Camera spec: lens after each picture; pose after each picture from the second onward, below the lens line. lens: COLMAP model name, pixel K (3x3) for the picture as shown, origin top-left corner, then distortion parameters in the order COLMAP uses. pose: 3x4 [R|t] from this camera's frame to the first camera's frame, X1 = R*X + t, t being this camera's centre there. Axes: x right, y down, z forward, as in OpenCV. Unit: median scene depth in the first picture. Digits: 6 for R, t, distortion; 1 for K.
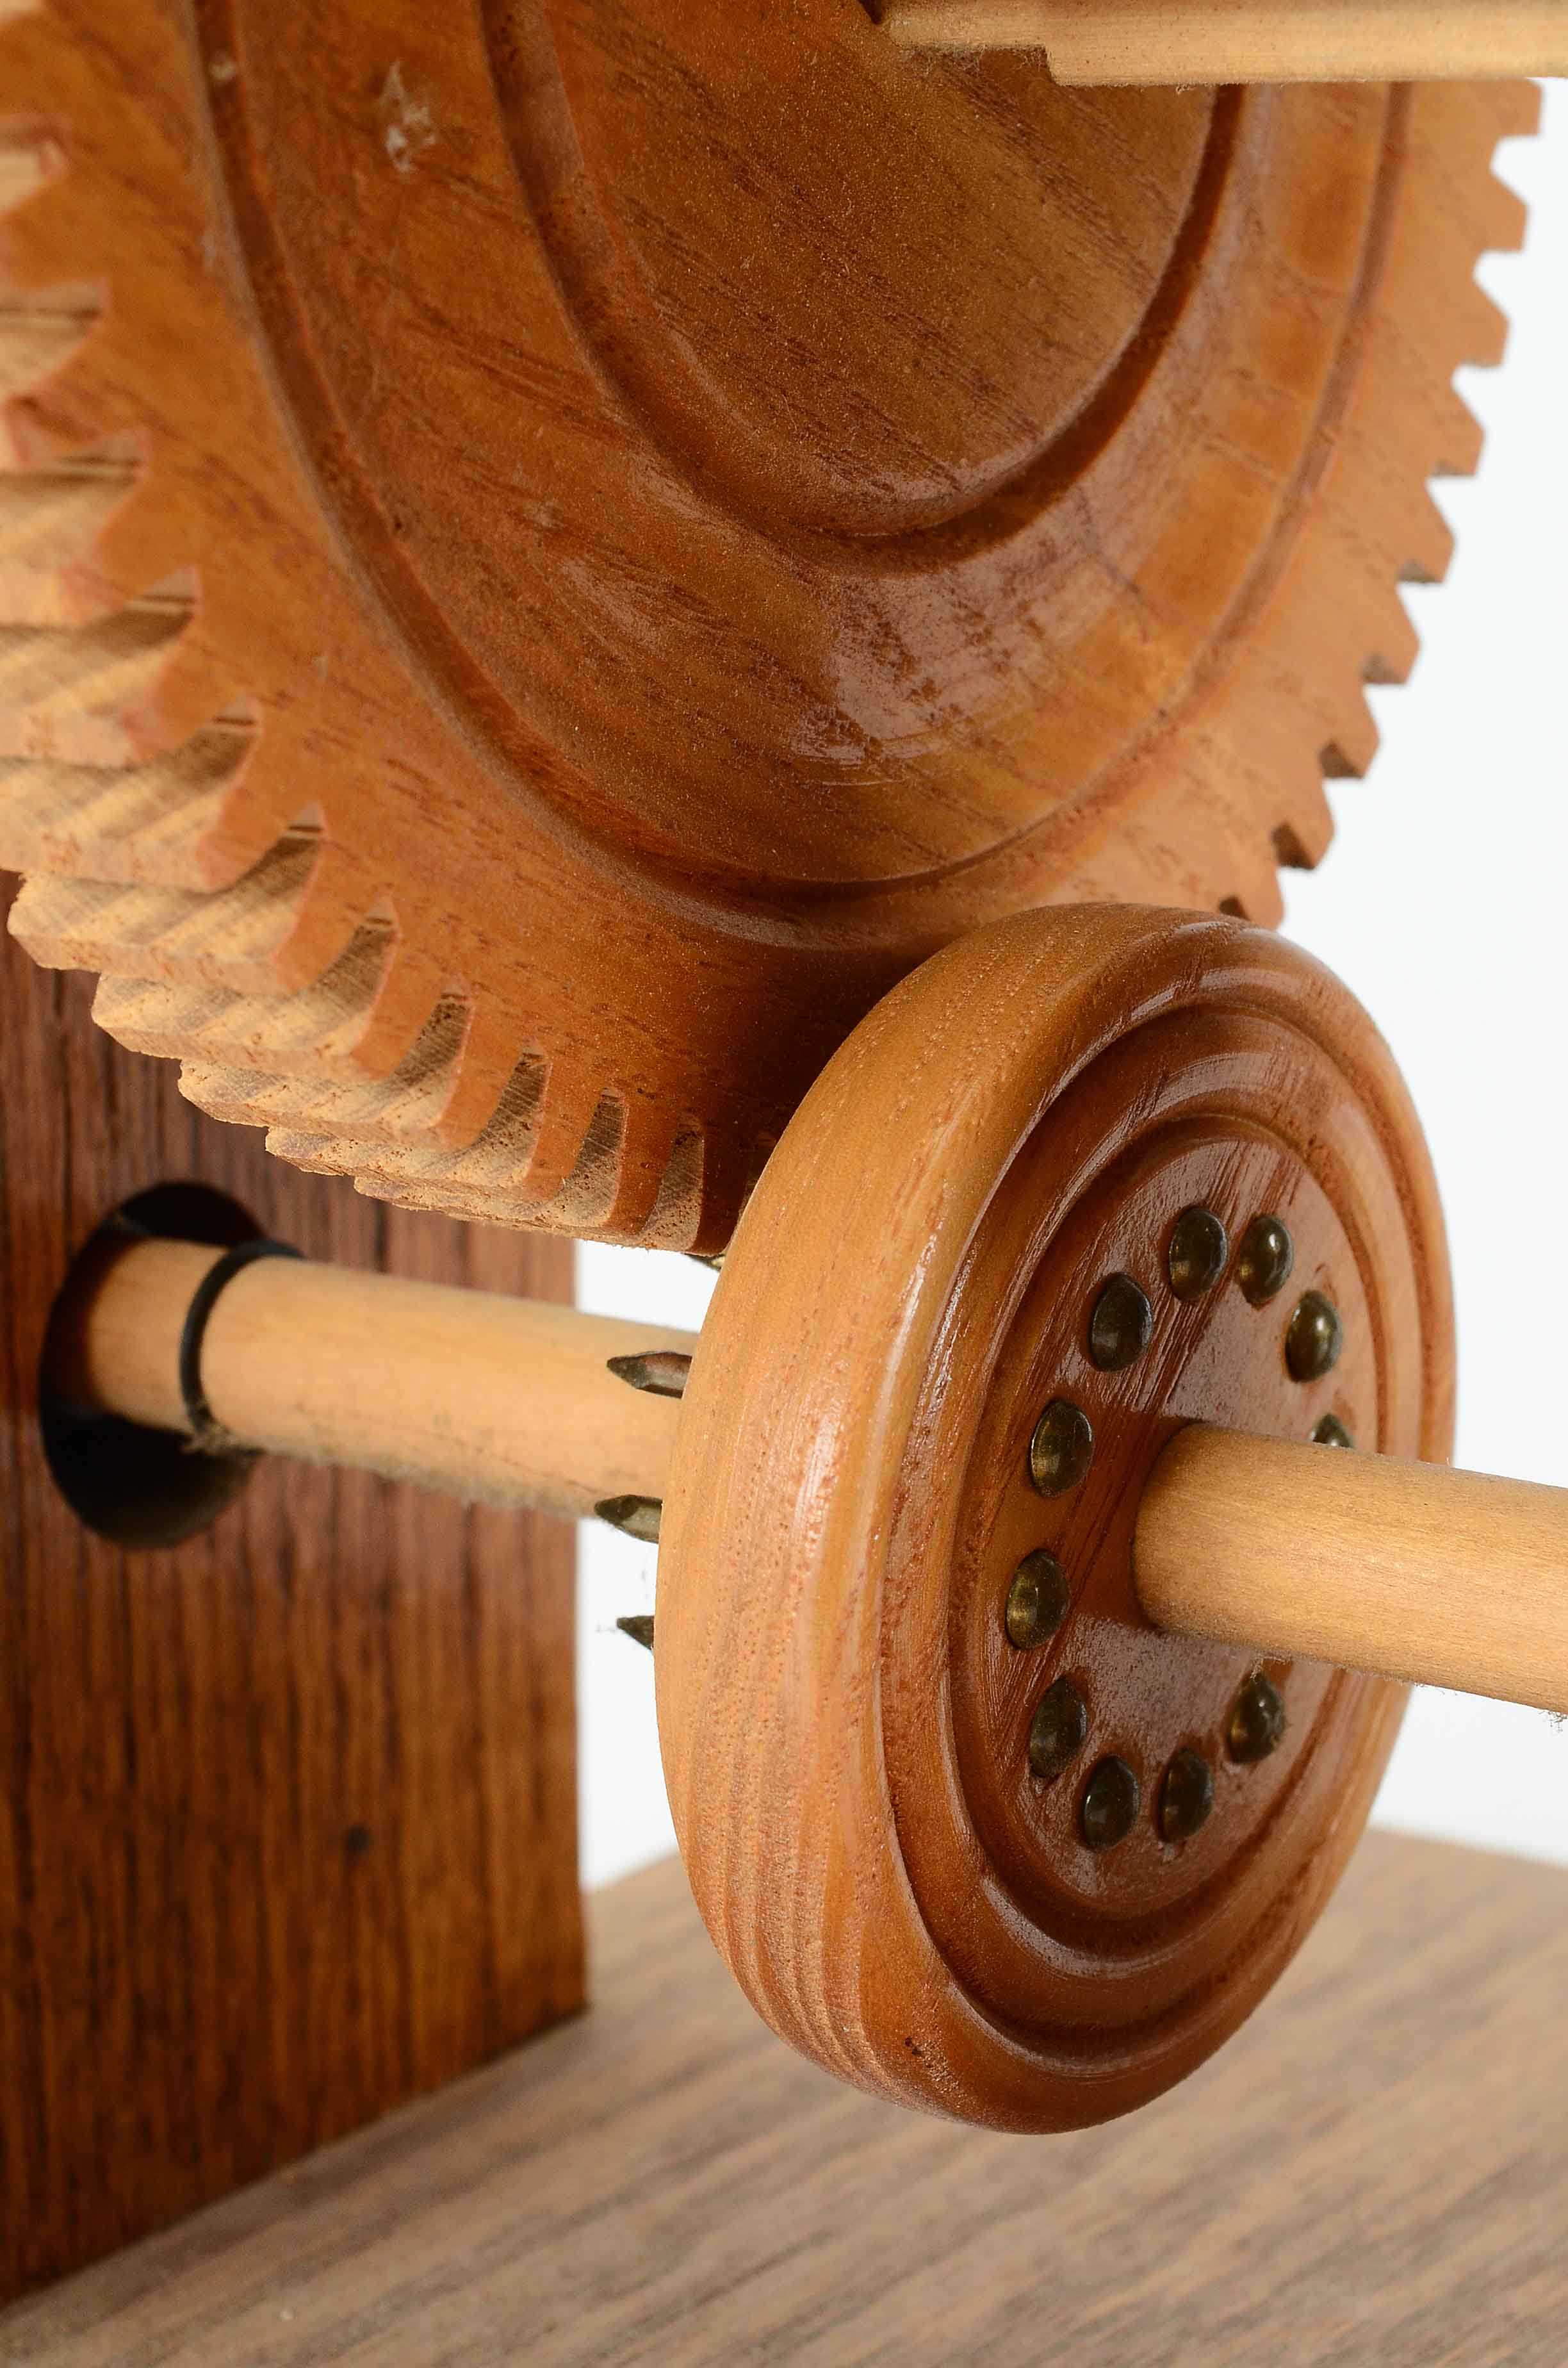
lens RADIAL K [[5529.9, 0, 784.0], [0, 5529.9, 1184.0], [0, 0, 1]] dist [0.082692, 0.195842]
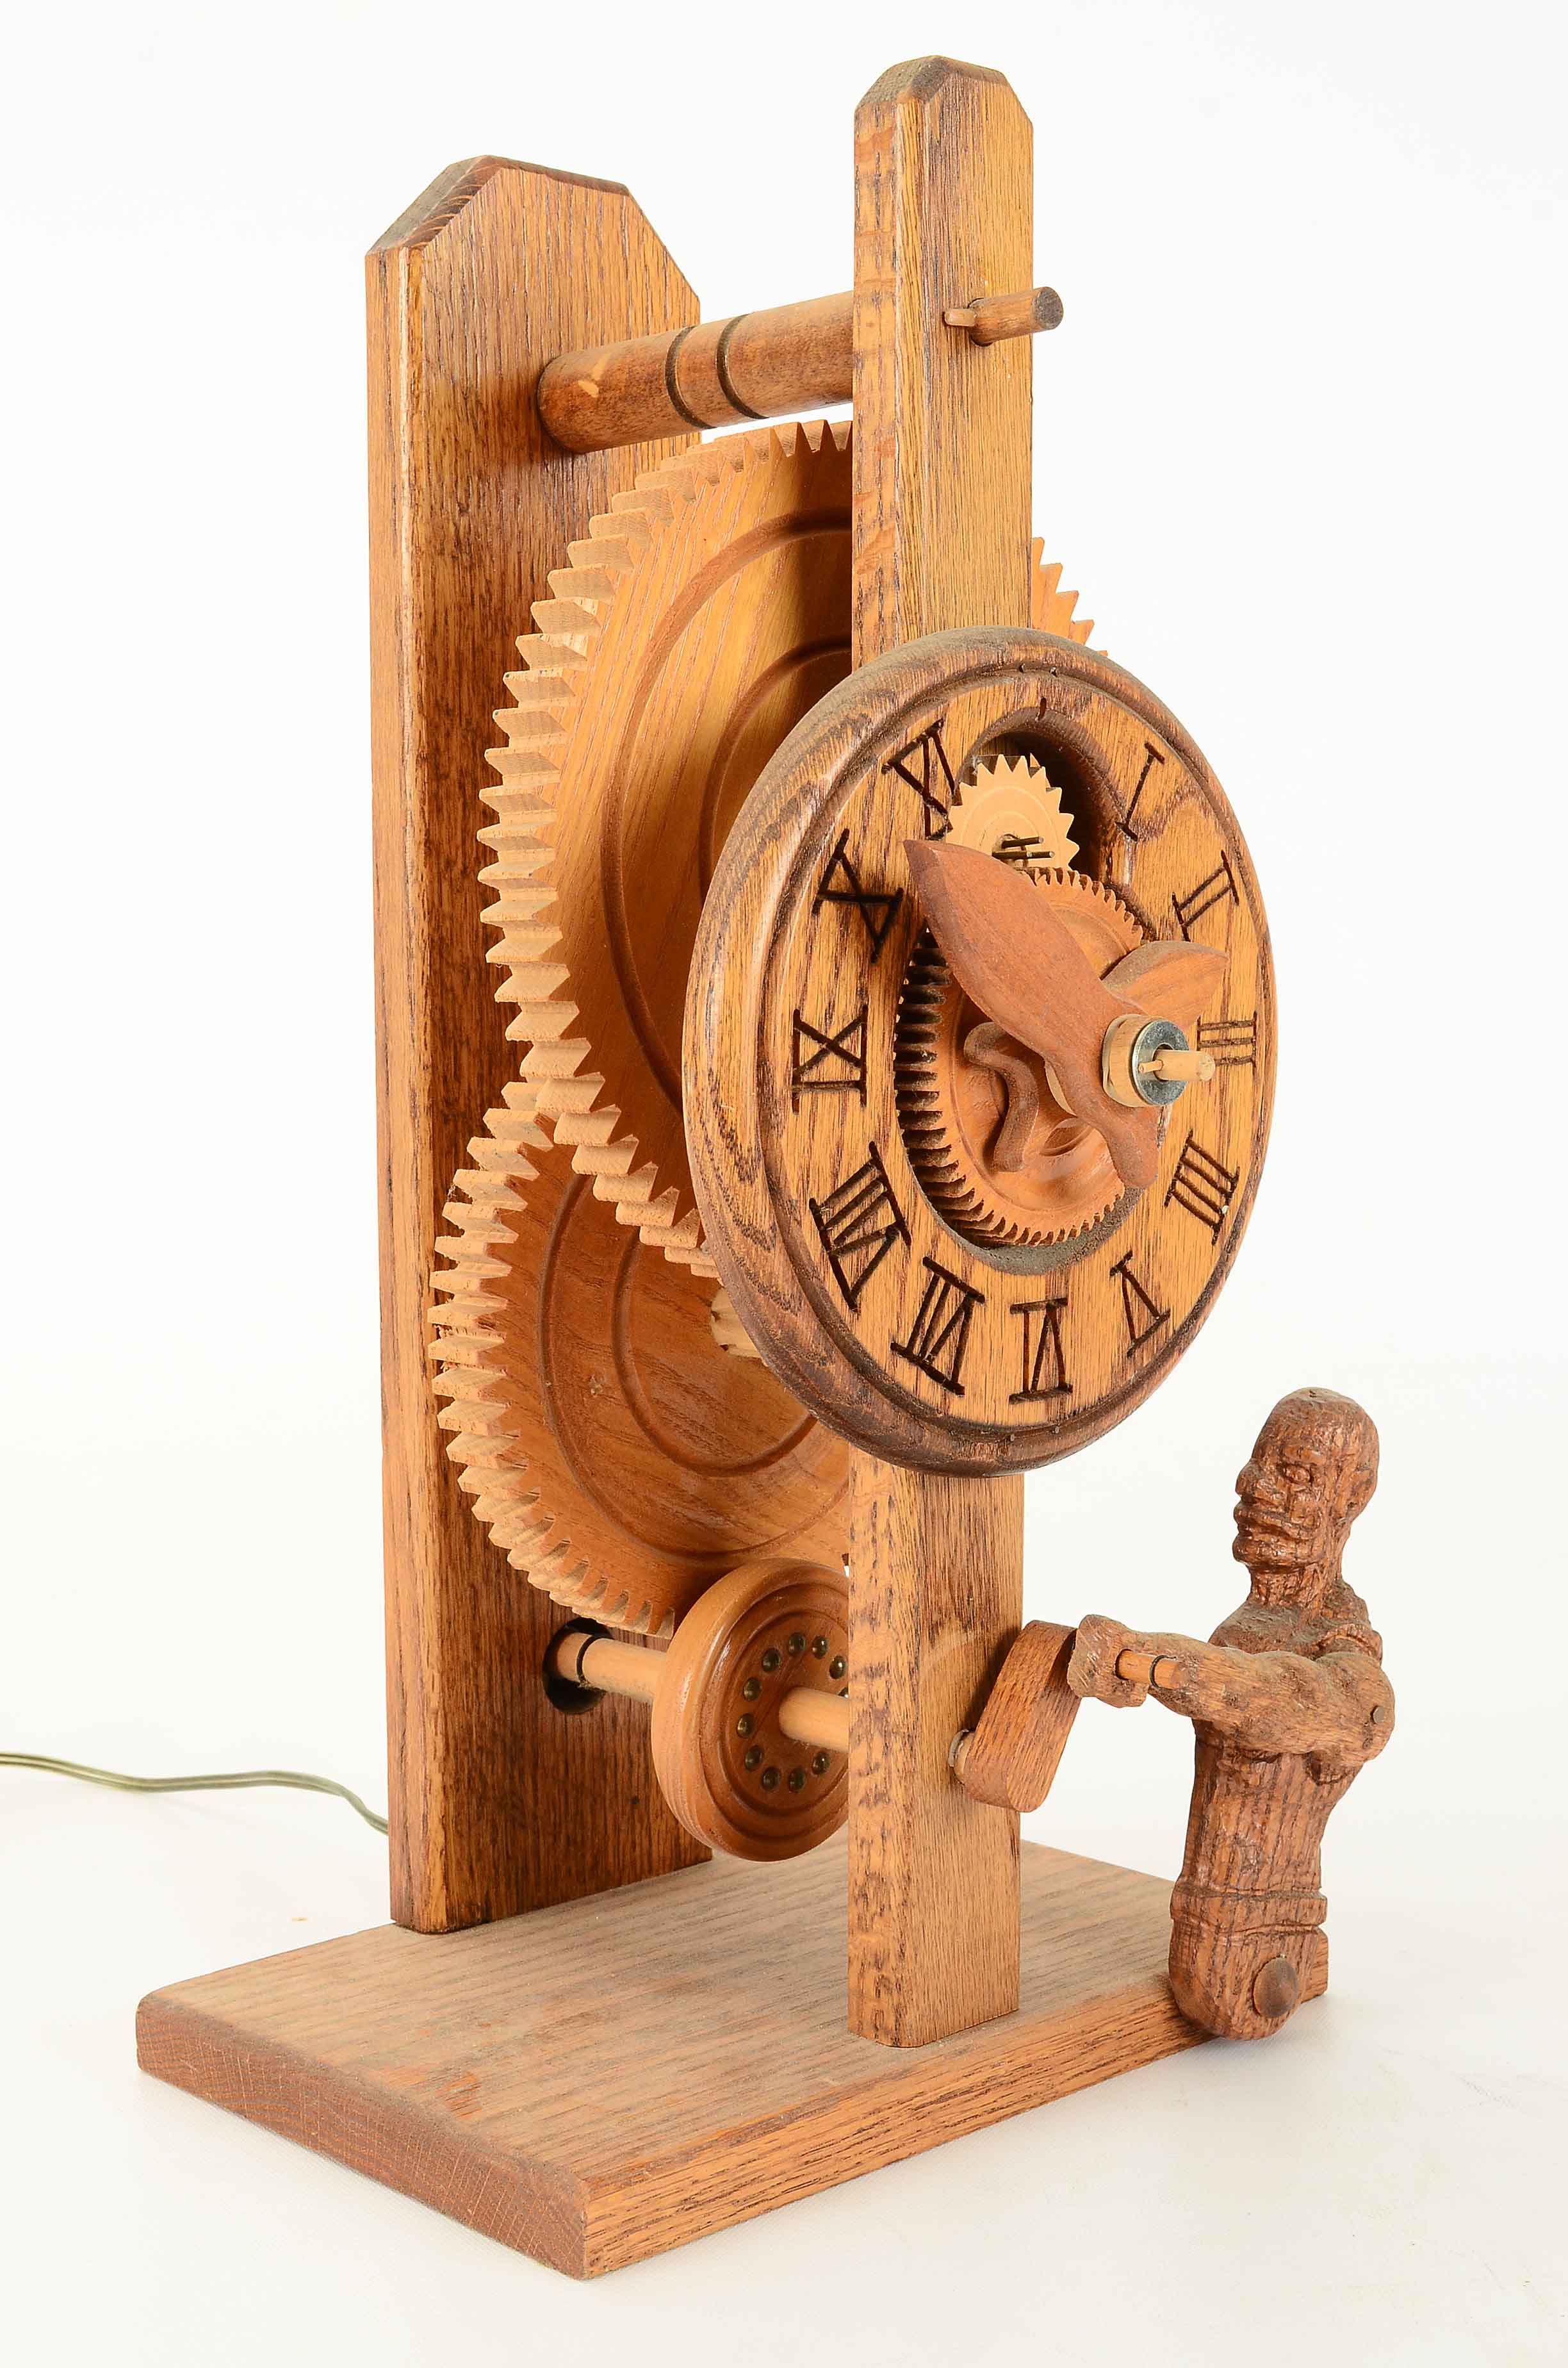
lens RADIAL K [[3247.8, 0, 784.0], [0, 3247.8, 1184.0], [0, 0, 1]] dist [-0.024610, -0.012512]
pose [[0.986207, 0.015150, -0.164821, 0.455347], [-0.036654, 0.991068, -0.128221, -0.016904], [0.161406, 0.132493, 0.977954, -1.405555]]
